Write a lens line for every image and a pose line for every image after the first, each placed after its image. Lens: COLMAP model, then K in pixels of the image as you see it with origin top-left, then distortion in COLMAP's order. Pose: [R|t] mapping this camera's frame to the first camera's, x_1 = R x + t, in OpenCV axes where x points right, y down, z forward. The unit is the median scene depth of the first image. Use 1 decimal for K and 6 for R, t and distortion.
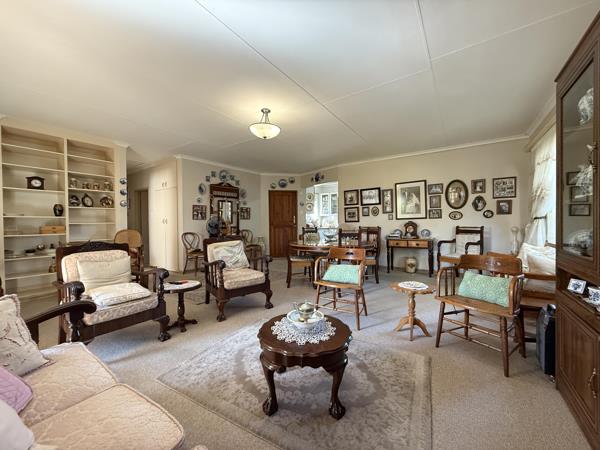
lens RADIAL K [[240.1, 0, 300.0], [0, 240.1, 225.0], [0, 0, 1]] dist [-0.009805, 0.000078]
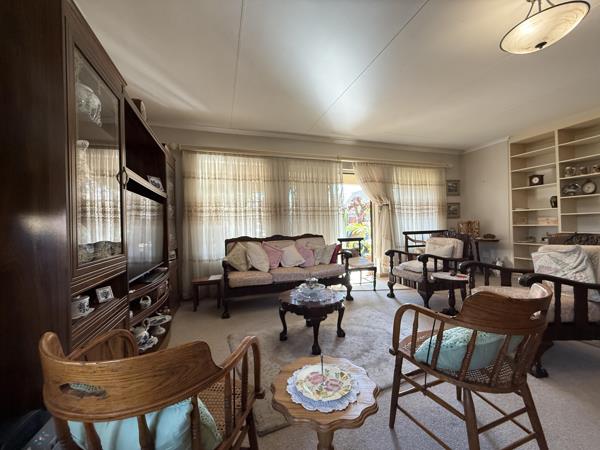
lens RADIAL K [[240.8, 0, 297.9], [0, 240.8, 225.6], [0, 0, 1]] dist [0.000672, 0.000140]
pose [[-0.608729, 0.024226, -0.793008, 0.470773], [0.024120, 0.999637, 0.012023, 0.001451], [0.793011, -0.011809, -0.609092, 0.716794]]
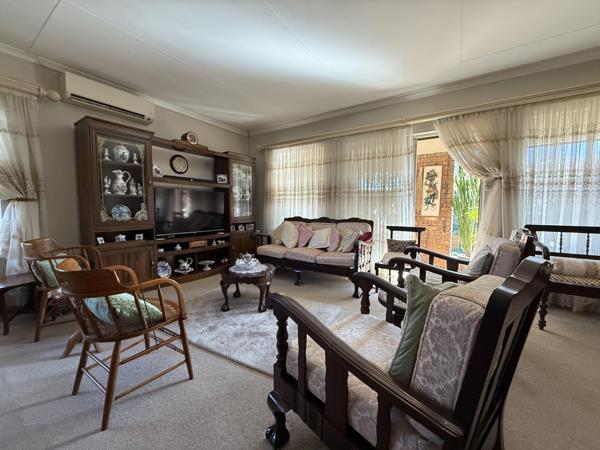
lens RADIAL K [[240.8, 0, 297.9], [0, 240.8, 225.6], [0, 0, 1]] dist [0.000672, 0.000140]
pose [[-0.999904, 0.008192, -0.011156, -0.120615], [0.007246, 0.996579, 0.082324, 0.001460], [0.011792, 0.082235, -0.996543, 1.048344]]
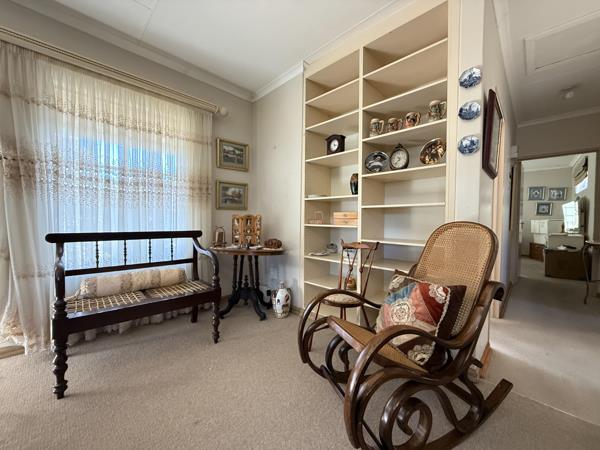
lens RADIAL K [[240.8, 0, 297.9], [0, 240.8, 225.6], [0, 0, 1]] dist [0.000672, 0.000140]
pose [[-0.185517, 0.027096, -0.982267, -0.399571], [-0.017530, 0.999369, 0.030878, 0.020646], [0.982485, 0.022948, -0.184926, 0.926335]]
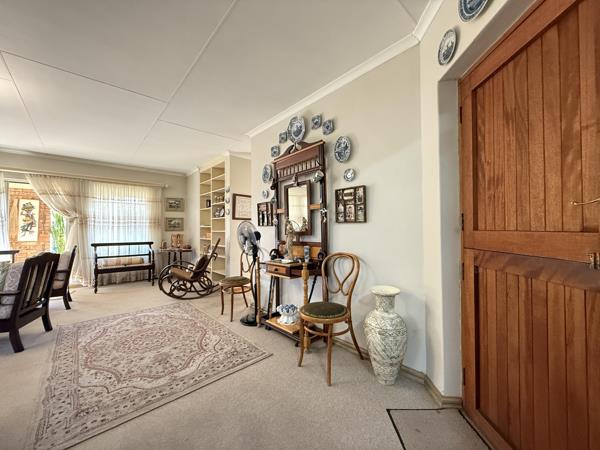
lens RADIAL K [[240.8, 0, 297.9], [0, 240.8, 225.6], [0, 0, 1]] dist [0.000672, 0.000140]
pose [[-0.238389, -0.005201, -0.971156, 0.191460], [-0.003239, 0.999984, -0.004561, -0.032218], [0.971164, 0.002058, -0.238402, 1.706818]]
